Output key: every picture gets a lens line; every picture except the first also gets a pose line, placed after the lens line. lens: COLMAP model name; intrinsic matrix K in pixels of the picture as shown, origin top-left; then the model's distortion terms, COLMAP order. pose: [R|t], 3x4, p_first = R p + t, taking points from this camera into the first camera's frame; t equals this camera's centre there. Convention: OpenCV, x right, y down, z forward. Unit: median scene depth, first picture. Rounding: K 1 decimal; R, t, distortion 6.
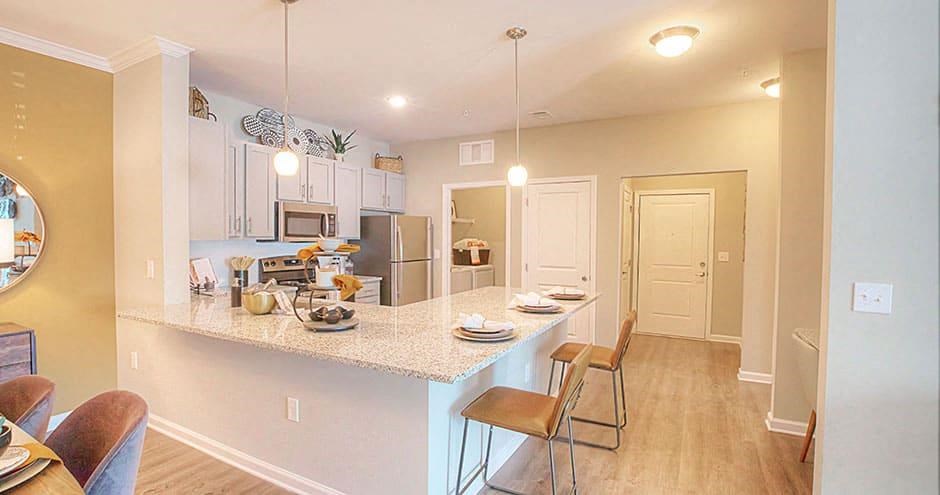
lens RADIAL K [[422.1, 0, 470.0], [0, 422.1, 247.5], [0, 0, 1]] dist [0.000034, 0.000029]
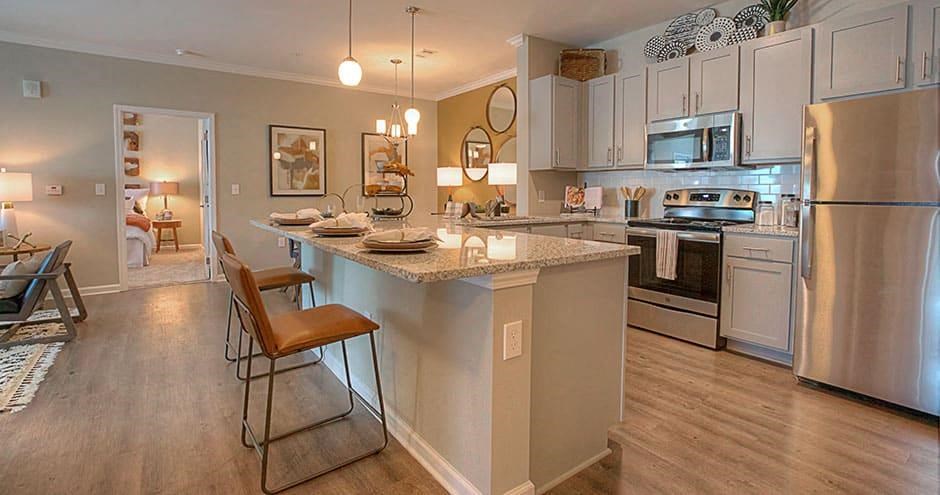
lens RADIAL K [[430.4, 0, 469.7], [0, 430.4, 207.4], [0, 0, 1]] dist [-0.000883, -0.000127]
pose [[-0.423868, 0.020746, -0.905487, 0.505935], [-0.026825, 0.999012, 0.035446, 0.039928], [0.905327, 0.039314, -0.422892, 0.997760]]
